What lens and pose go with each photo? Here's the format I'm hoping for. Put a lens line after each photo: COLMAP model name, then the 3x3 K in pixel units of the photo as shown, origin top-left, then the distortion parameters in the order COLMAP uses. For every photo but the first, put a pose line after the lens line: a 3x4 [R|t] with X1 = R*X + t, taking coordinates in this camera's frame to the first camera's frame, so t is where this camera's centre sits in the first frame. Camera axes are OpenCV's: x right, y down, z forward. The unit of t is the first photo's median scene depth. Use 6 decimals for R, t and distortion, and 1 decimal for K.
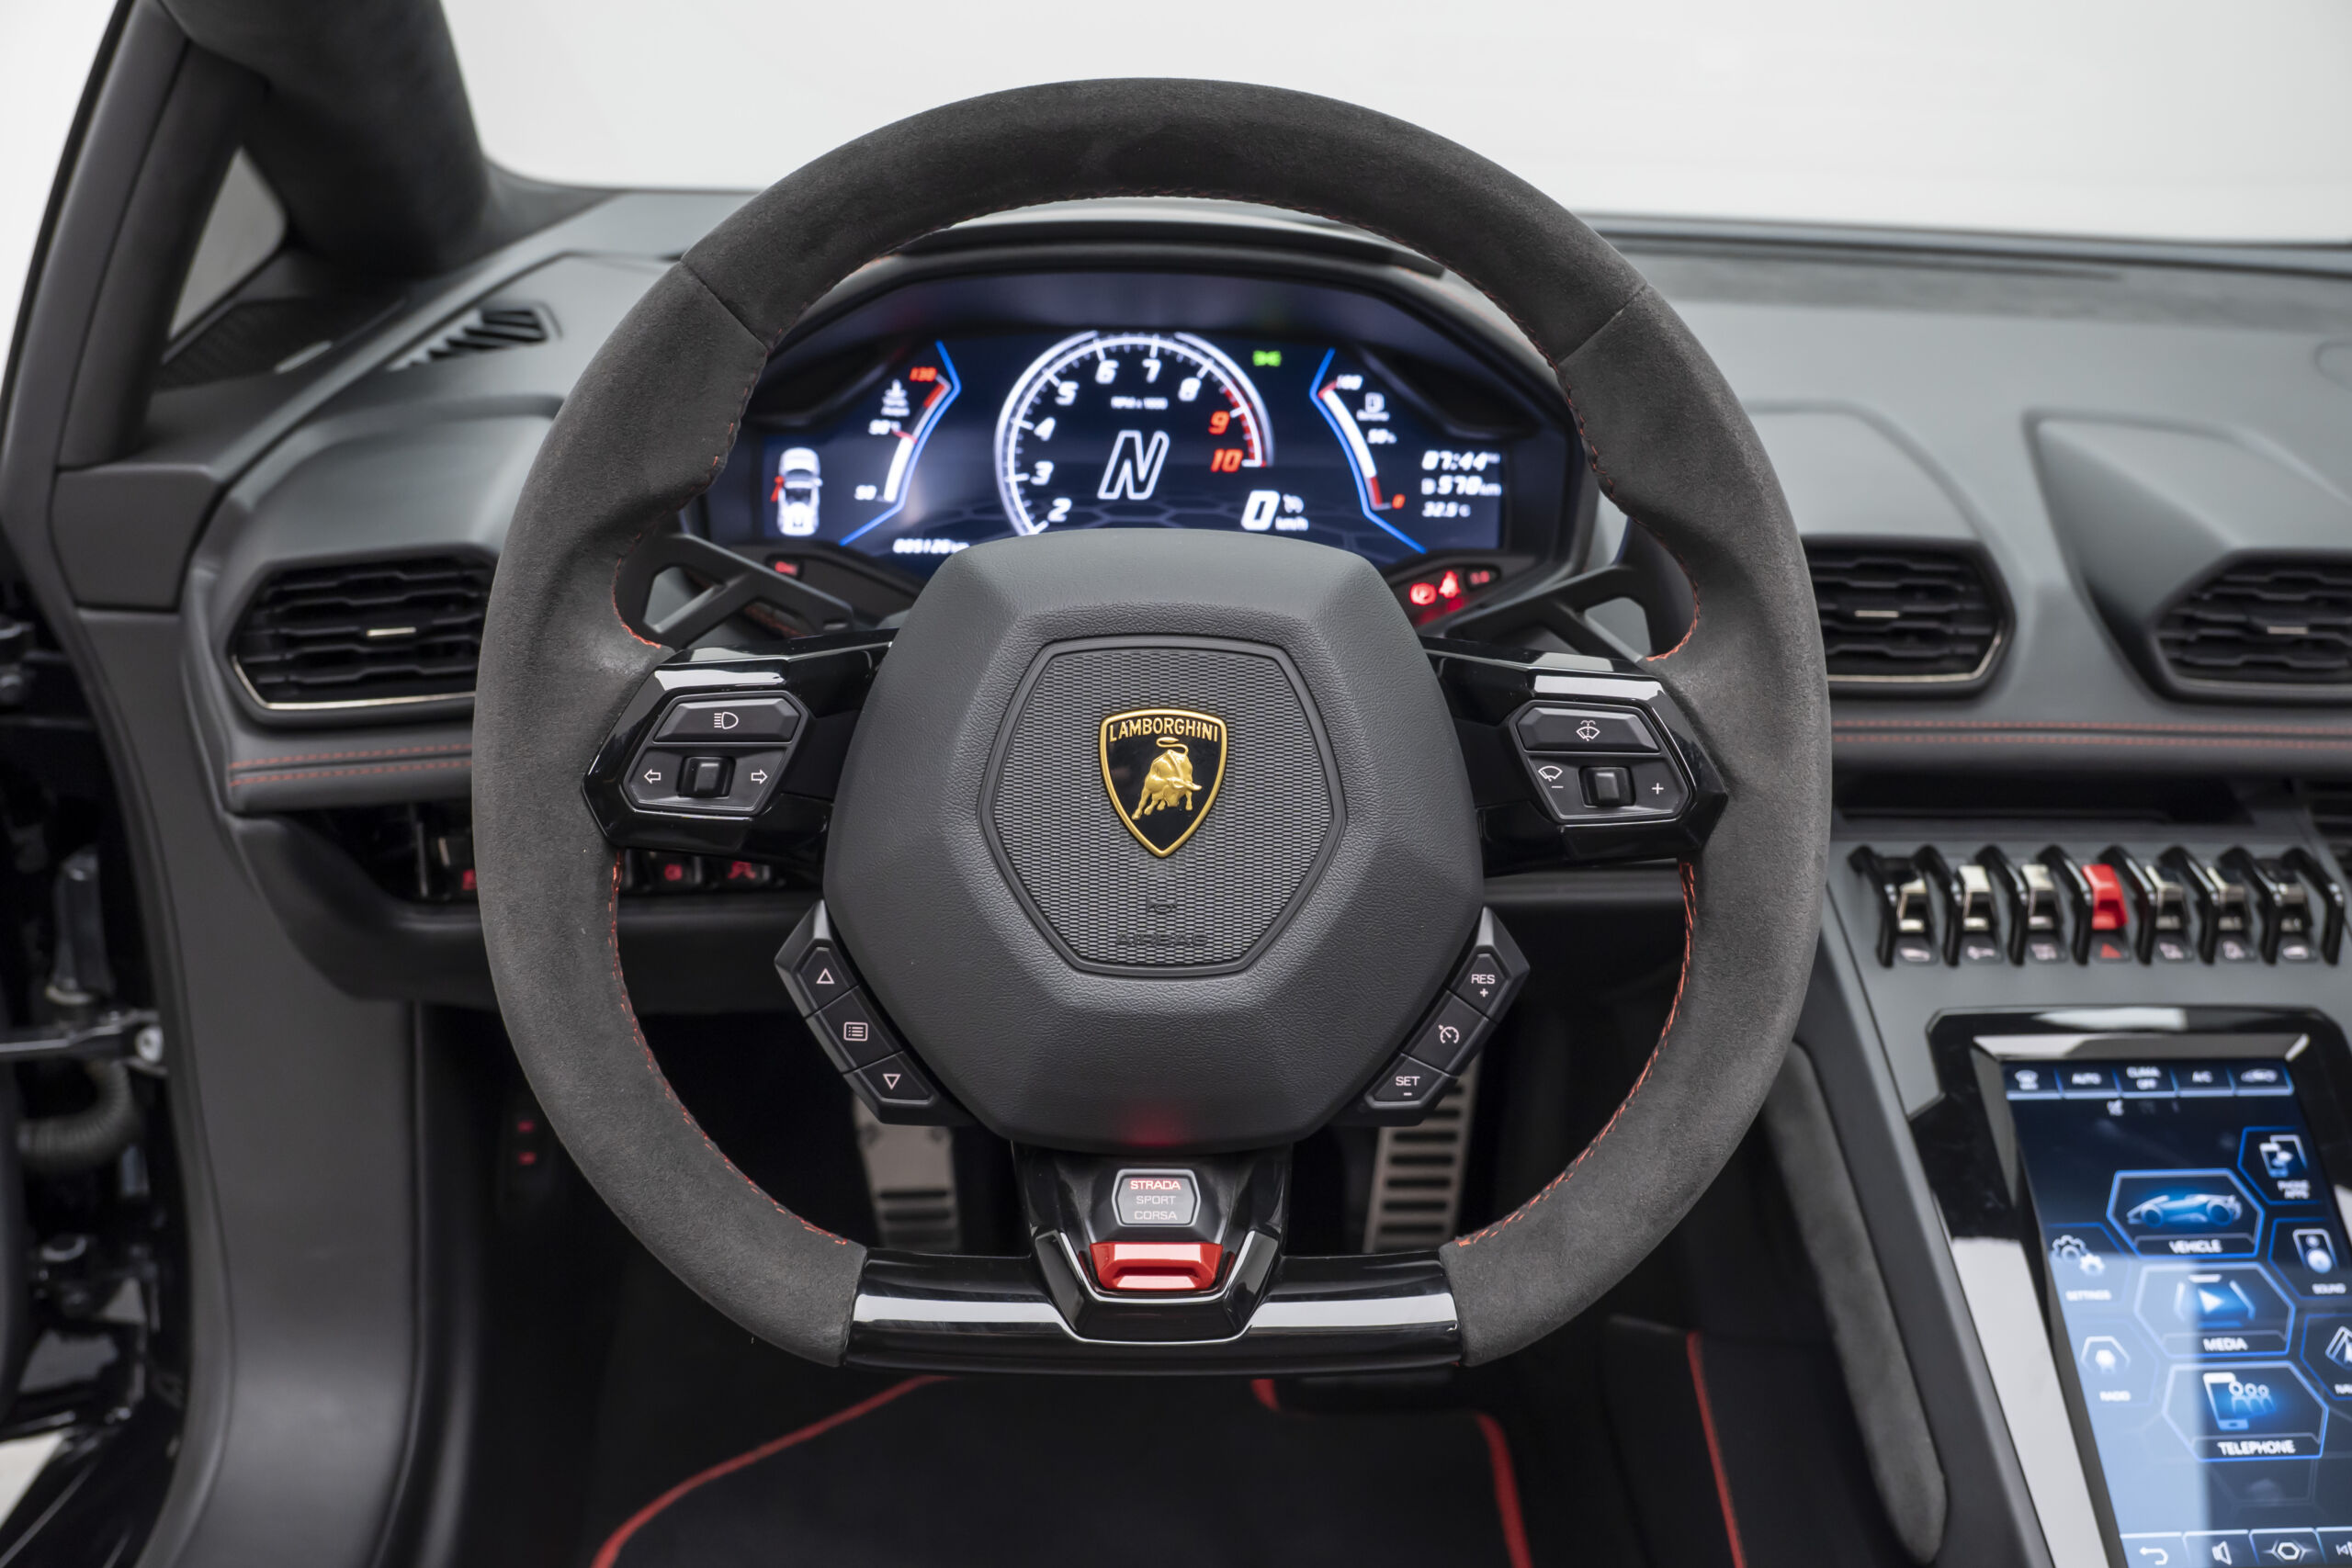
lens RADIAL K [[2099.2, 0, 1176.4], [0, 2099.2, 772.4], [0, 0, 1]] dist [-0.186268, 0.153677]
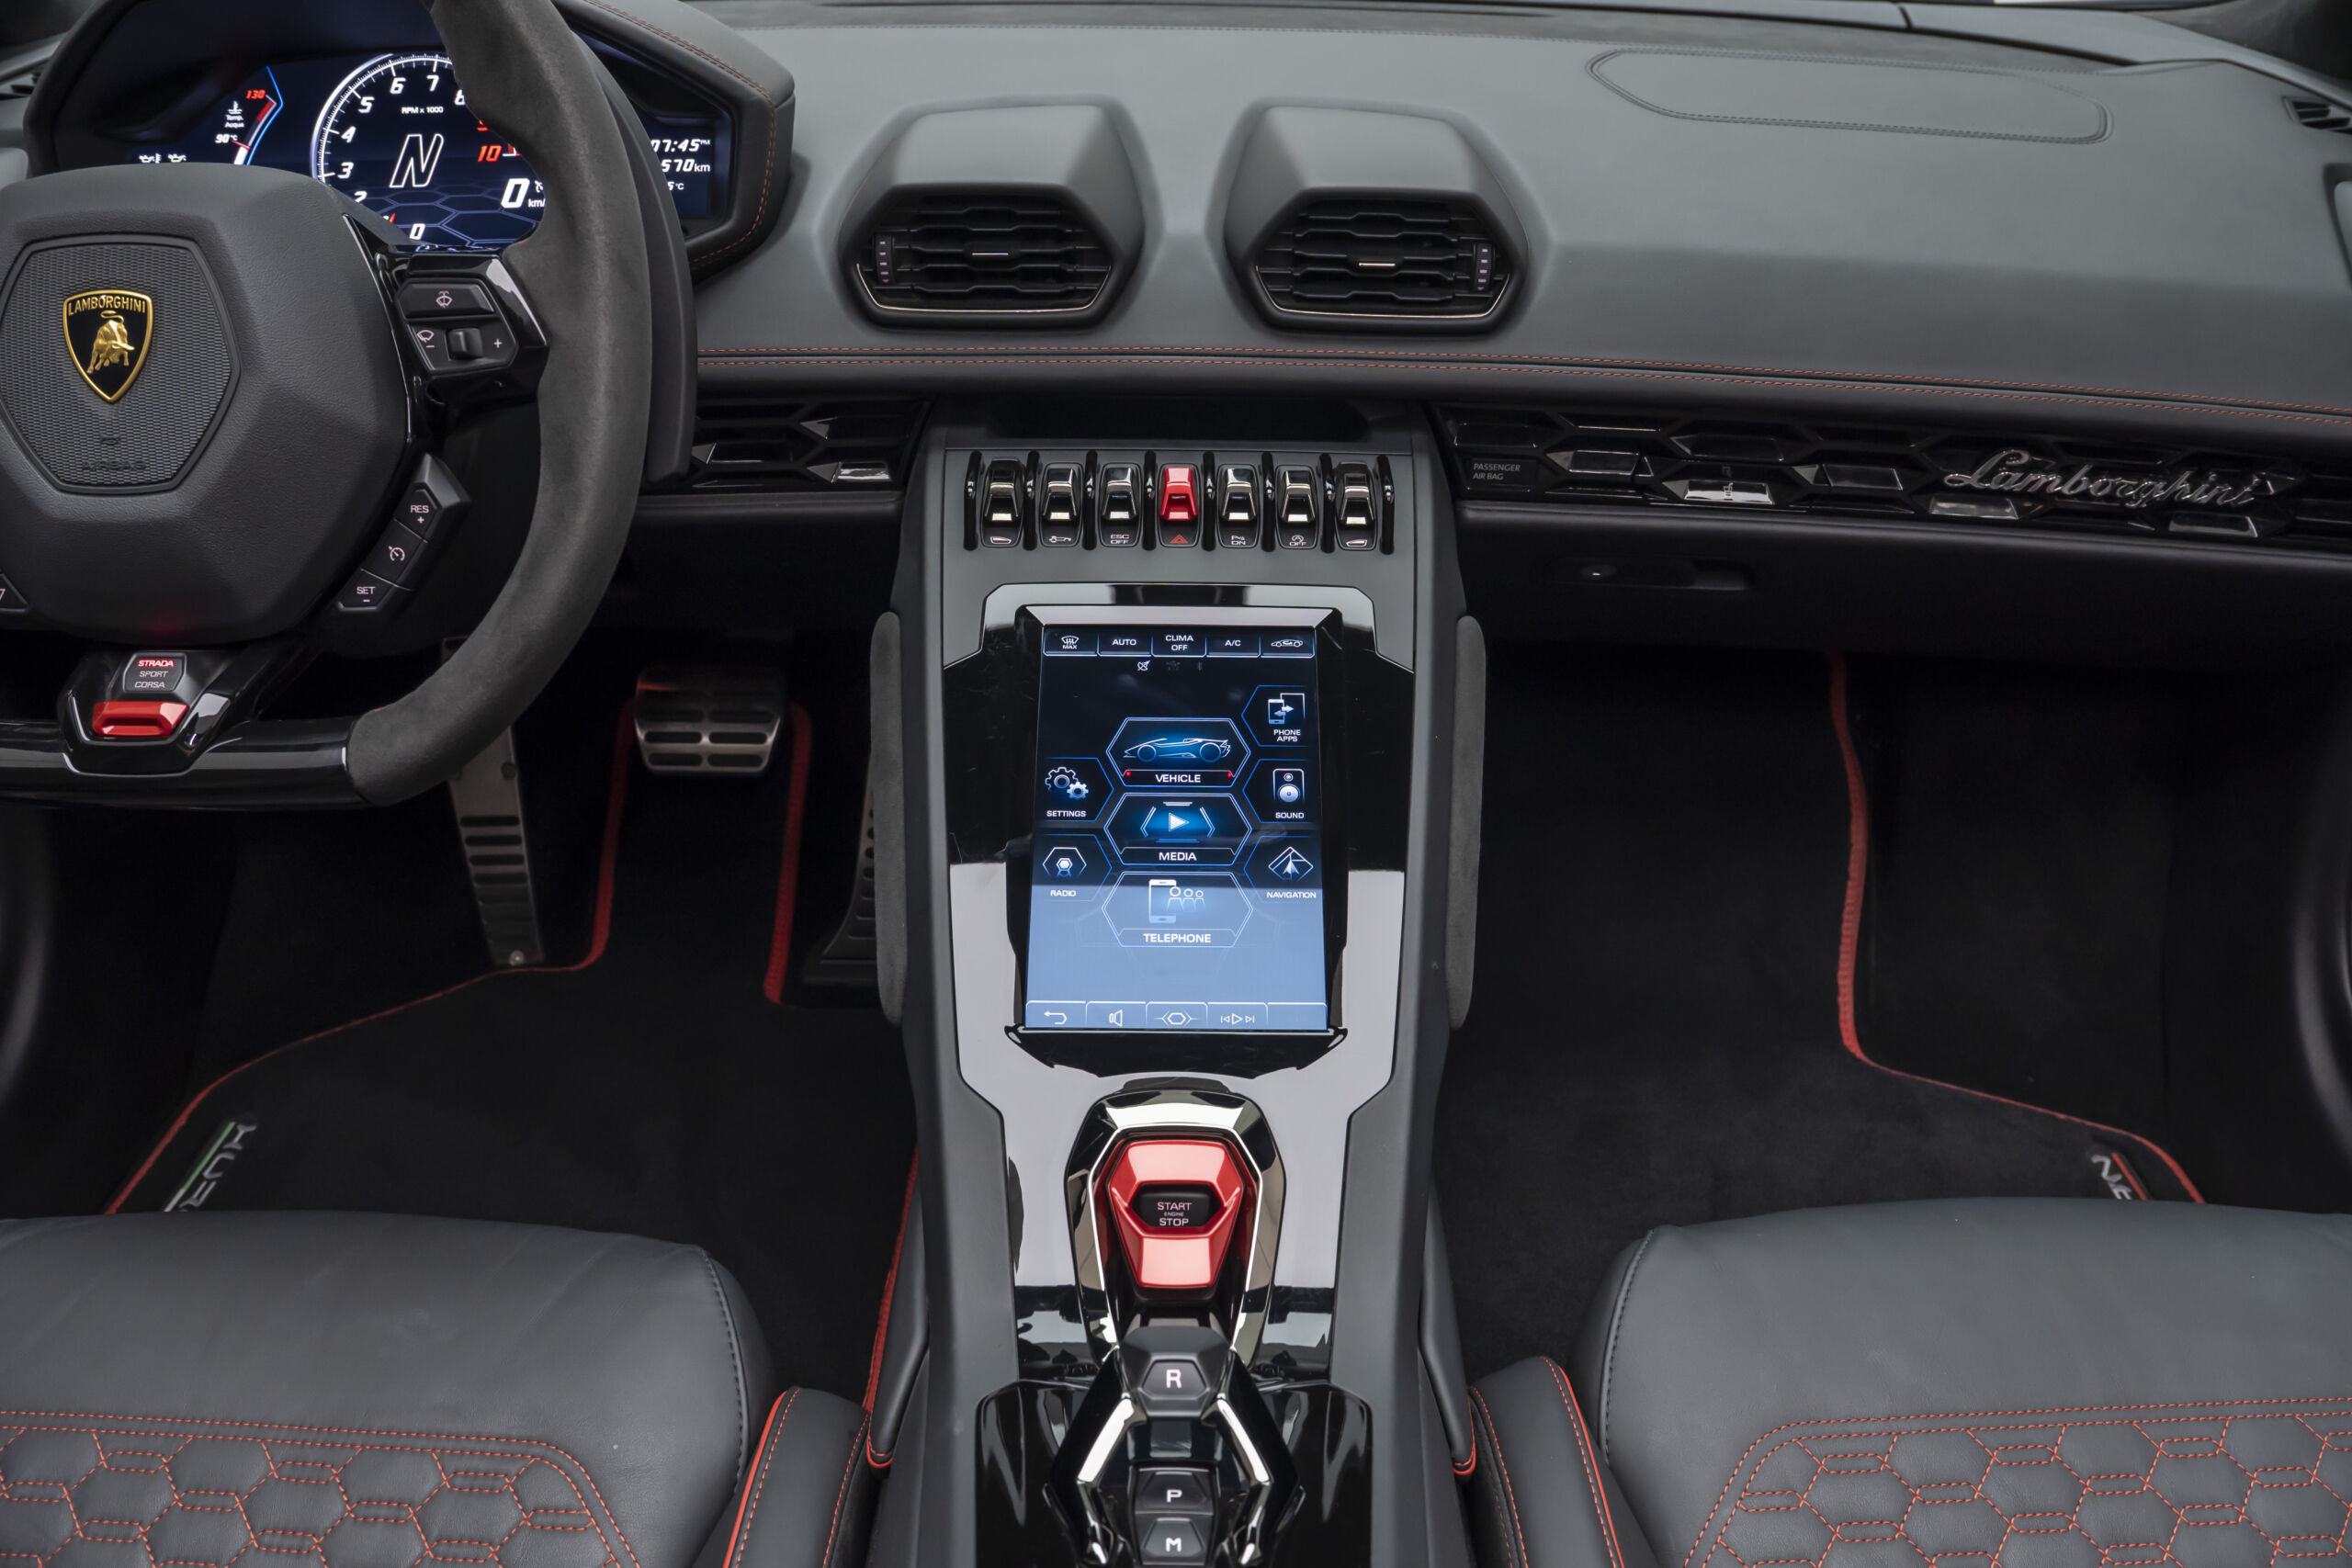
lens RADIAL K [[1936.7, 0, 1183.2], [0, 1936.7, 766.1], [0, 0, 1]] dist [-0.208031, 0.133849]
pose [[0.999171, 0.002675, -0.040622, 0.524880], [0.000979, 0.995971, 0.089673, 0.122200], [0.040699, -0.089639, 0.995142, -0.100454]]
